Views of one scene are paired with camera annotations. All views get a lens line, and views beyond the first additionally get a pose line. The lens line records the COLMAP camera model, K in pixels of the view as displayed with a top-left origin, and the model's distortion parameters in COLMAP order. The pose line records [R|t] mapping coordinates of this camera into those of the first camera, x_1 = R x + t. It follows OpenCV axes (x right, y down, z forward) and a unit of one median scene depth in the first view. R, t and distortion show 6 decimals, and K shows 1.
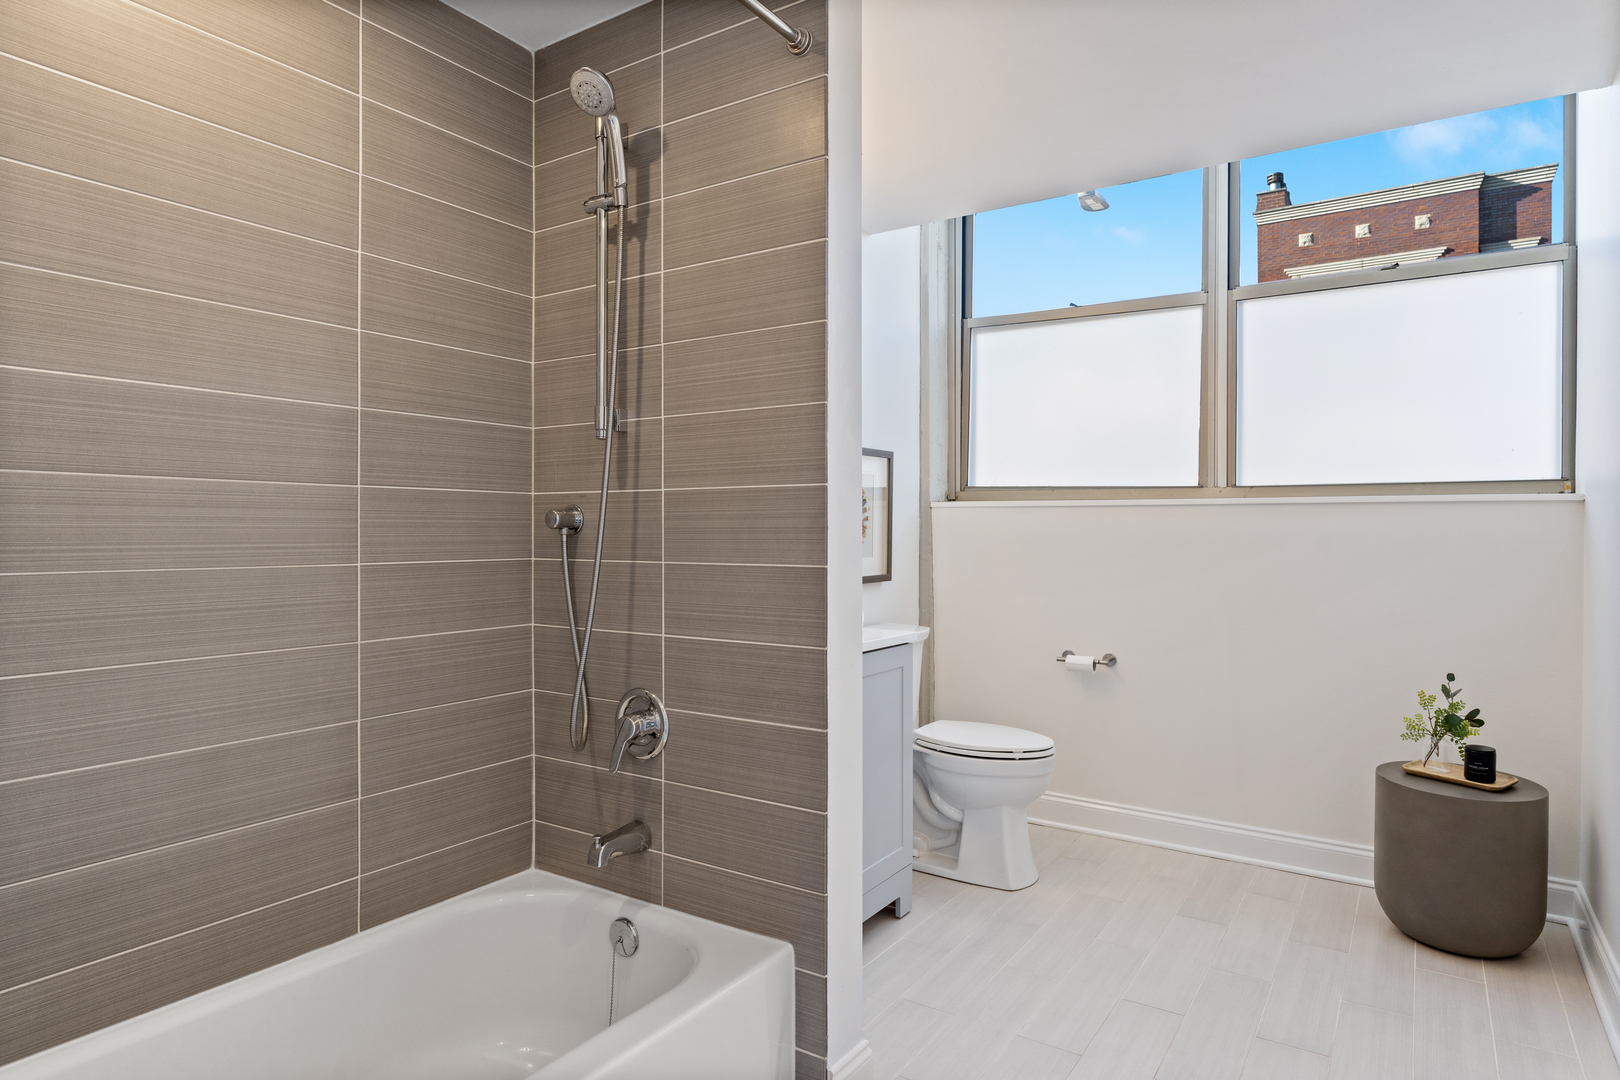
lens RADIAL K [[951.6, 0, 809.7], [0, 951.6, 525.6], [0, 0, 1]] dist [0.002712, -0.000223]
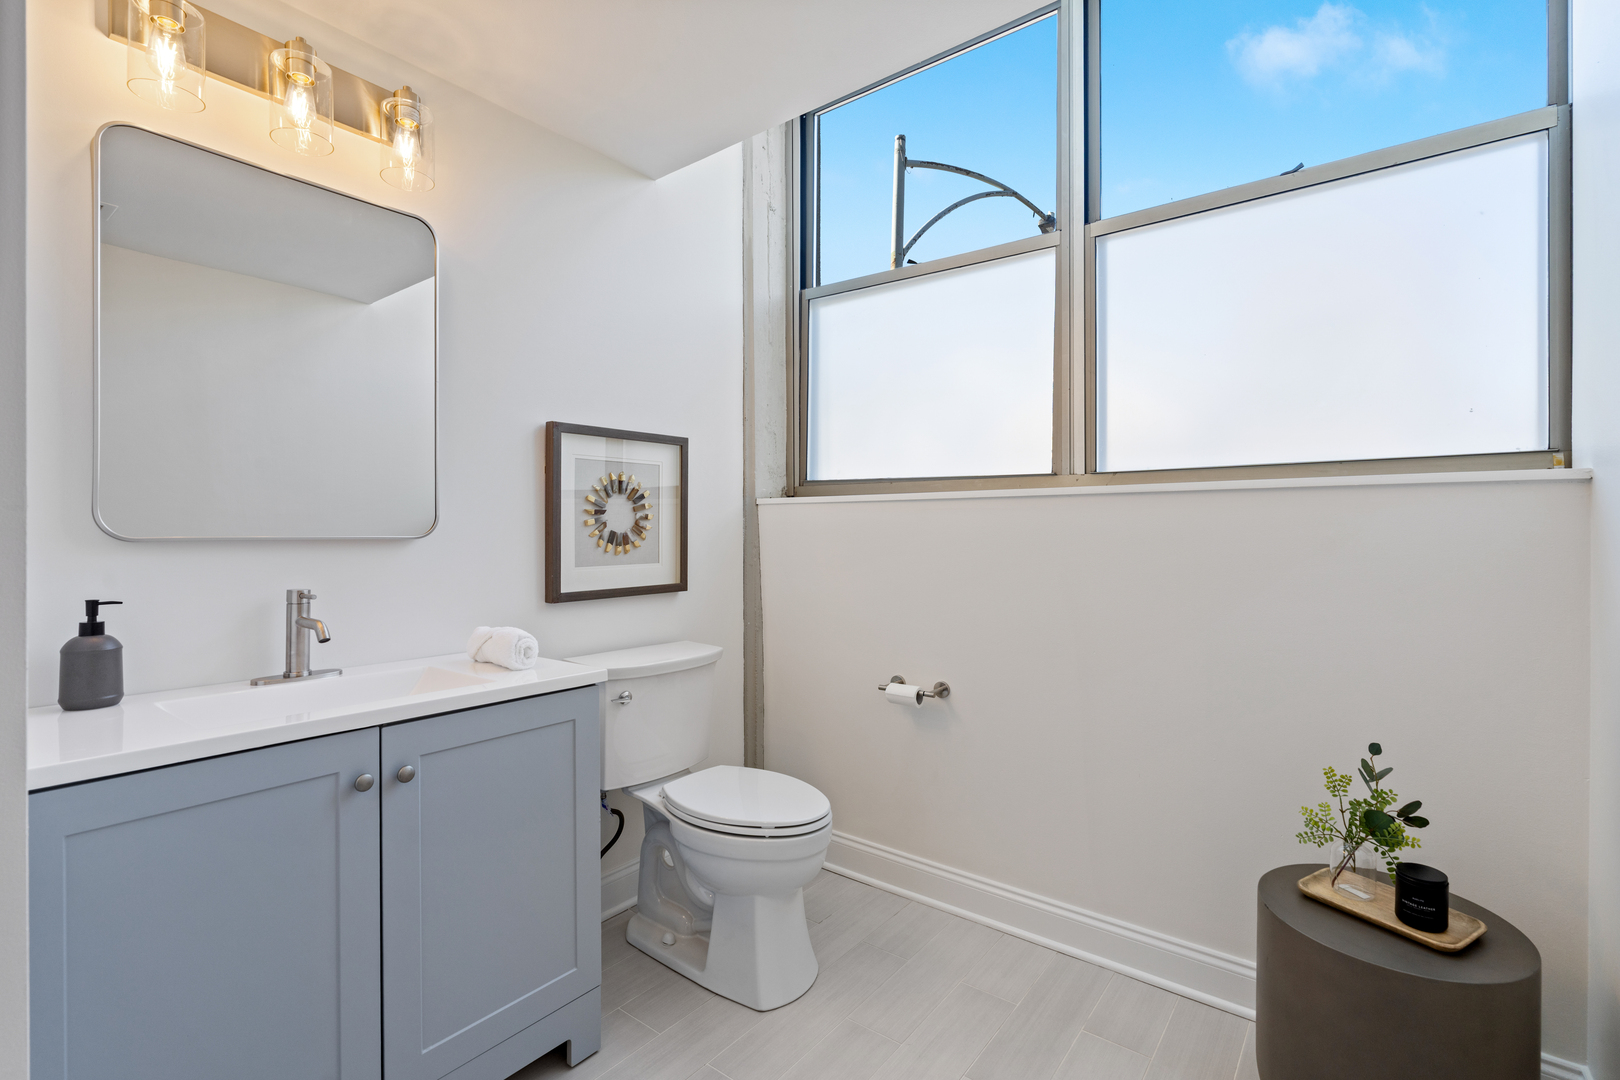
lens RADIAL K [[746.7, 0, 814.2], [0, 746.7, 527.4], [0, 0, 1]] dist [-0.002888, 0.000374]
pose [[0.996437, -0.007067, -0.084049, 0.281679], [0.007106, 0.999975, 0.000162, 0.002373], [0.084045, -0.000759, 0.996462, 0.386408]]
